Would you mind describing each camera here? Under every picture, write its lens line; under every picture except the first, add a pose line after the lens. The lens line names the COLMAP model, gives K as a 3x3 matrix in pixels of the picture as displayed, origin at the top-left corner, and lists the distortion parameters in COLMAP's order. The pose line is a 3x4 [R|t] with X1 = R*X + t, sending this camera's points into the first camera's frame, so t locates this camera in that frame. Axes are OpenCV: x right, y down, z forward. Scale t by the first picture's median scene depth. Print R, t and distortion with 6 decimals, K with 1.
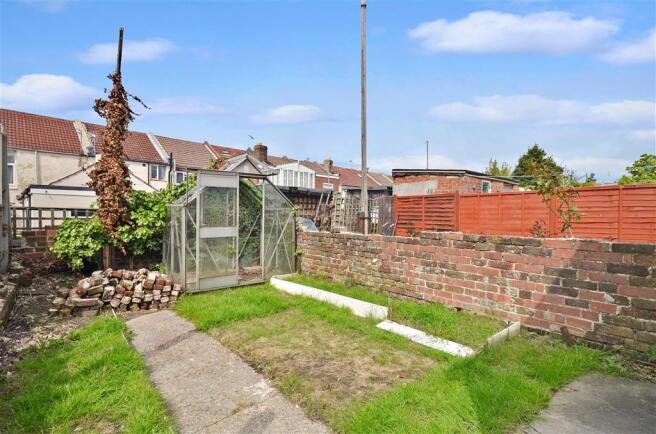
lens RADIAL K [[338.5, 0, 327.9], [0, 338.5, 217.1], [0, 0, 1]] dist [0.002107, 0.000693]
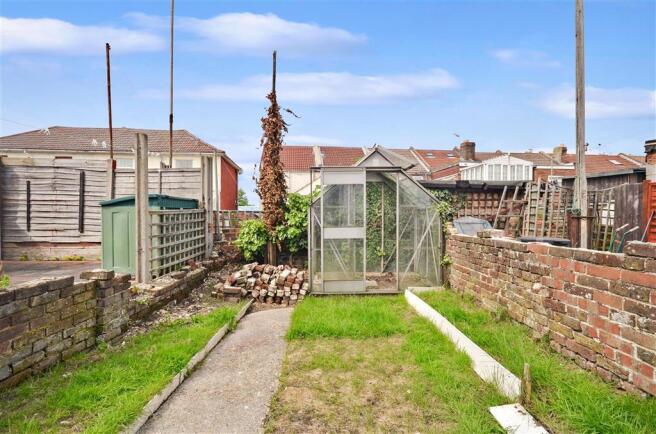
lens RADIAL K [[310.5, 0, 327.9], [0, 310.5, 218.3], [0, 0, 1]] dist [0.001209, 0.000107]
pose [[0.773255, -0.006055, -0.634066, 0.185894], [0.004478, 0.999982, -0.004088, 0.007285], [0.634079, 0.000322, 0.773268, 0.309375]]
